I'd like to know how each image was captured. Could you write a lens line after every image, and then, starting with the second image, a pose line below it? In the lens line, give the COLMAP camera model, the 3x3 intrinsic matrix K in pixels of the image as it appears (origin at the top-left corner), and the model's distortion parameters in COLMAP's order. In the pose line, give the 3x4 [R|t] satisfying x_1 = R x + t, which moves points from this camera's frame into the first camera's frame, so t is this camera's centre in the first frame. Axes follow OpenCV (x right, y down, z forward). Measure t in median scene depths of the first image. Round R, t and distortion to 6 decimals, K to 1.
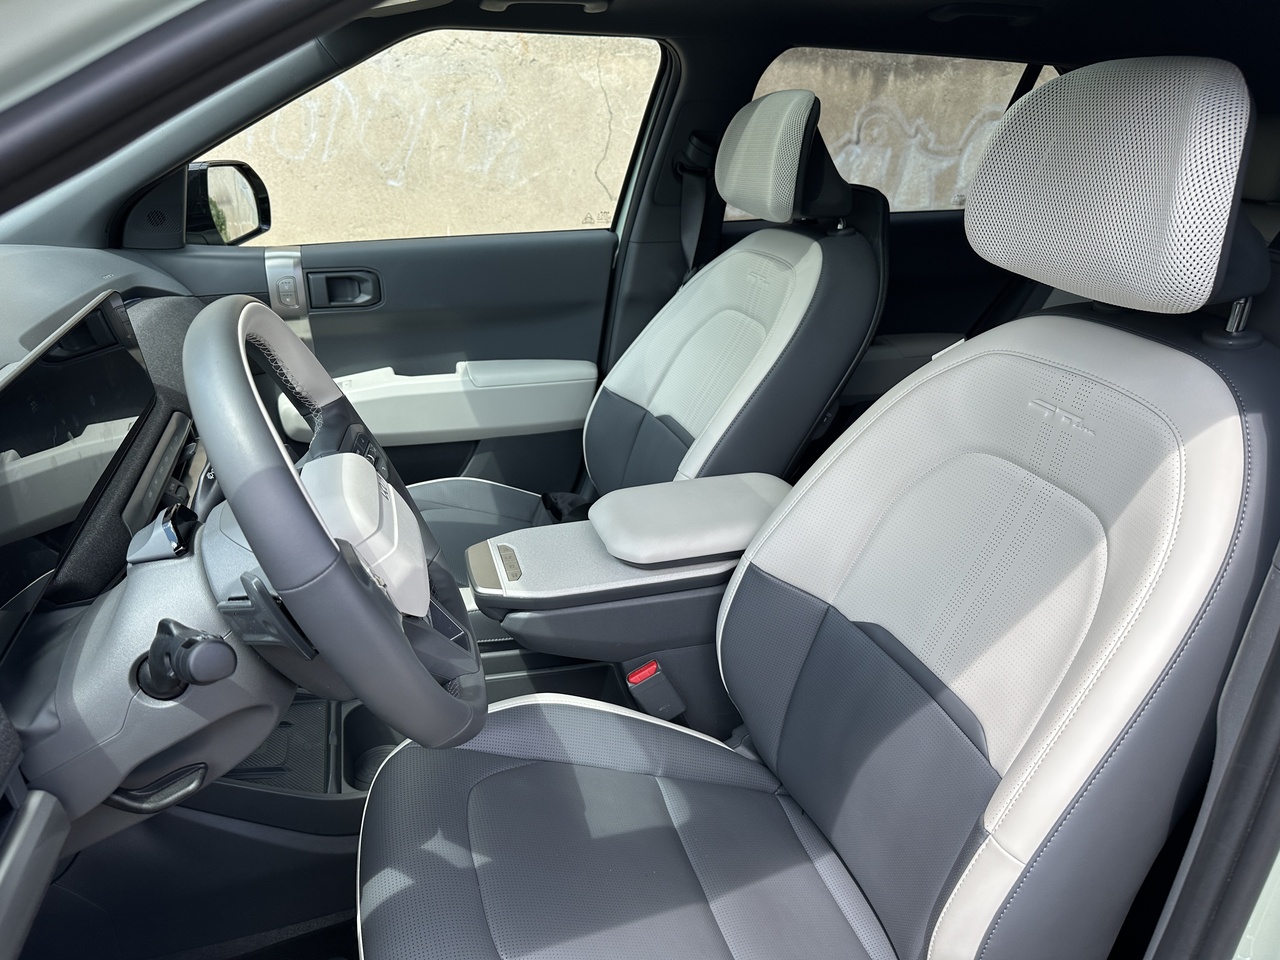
lens RADIAL K [[892.7, 0, 639.1], [0, 892.7, 496.6], [0, 0, 1]] dist [0.129052, -0.250041]
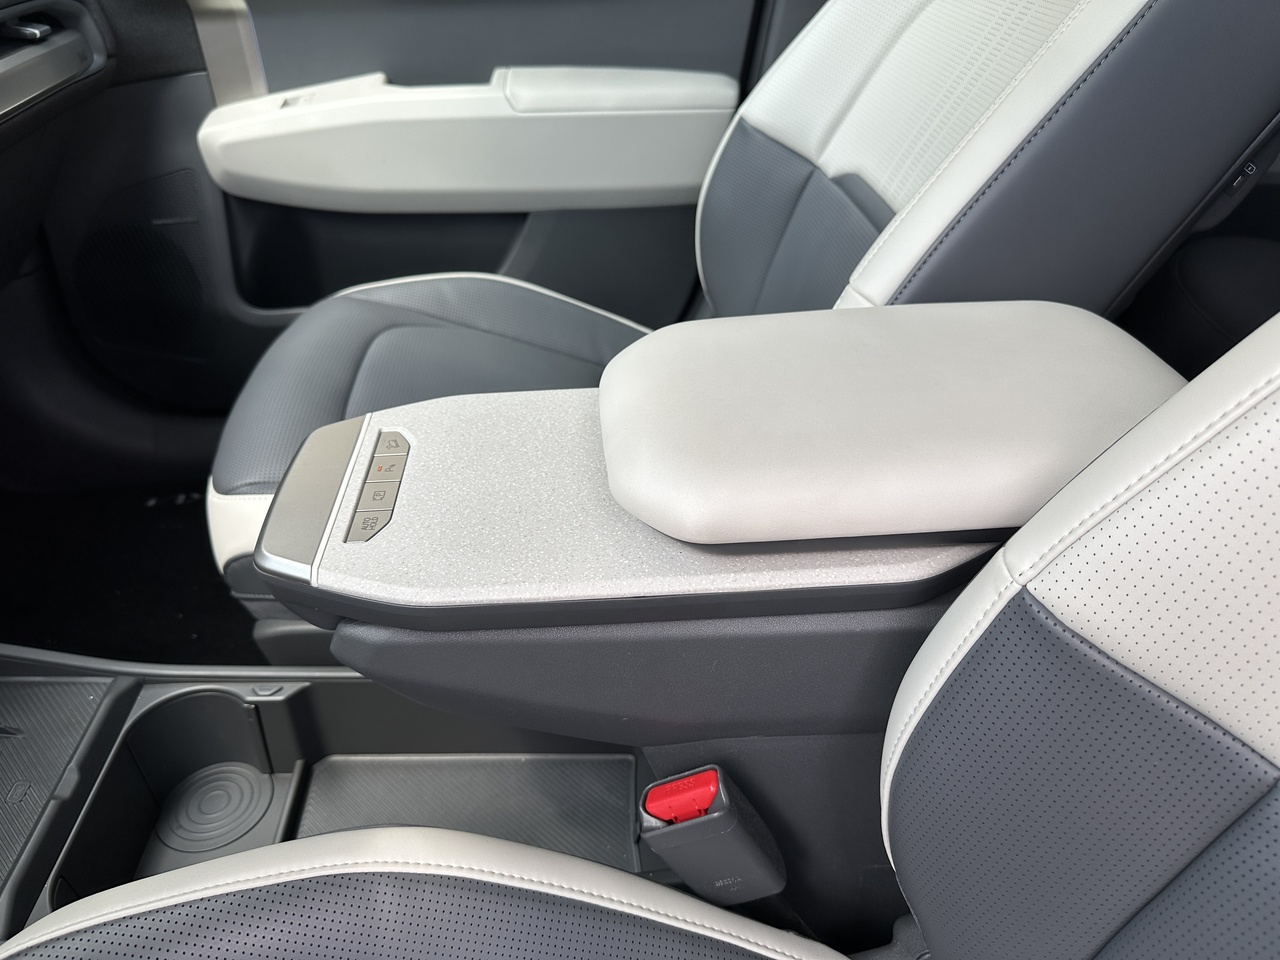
lens RADIAL K [[945.3, 0, 631.5], [0, 945.3, 482.7], [0, 0, 1]] dist [-0.007619, -0.005091]
pose [[0.973635, 0.112199, -0.198611, 0.033117], [-0.075483, 0.980092, 0.183637, -0.008661], [0.215261, -0.163803, 0.962721, 0.411494]]
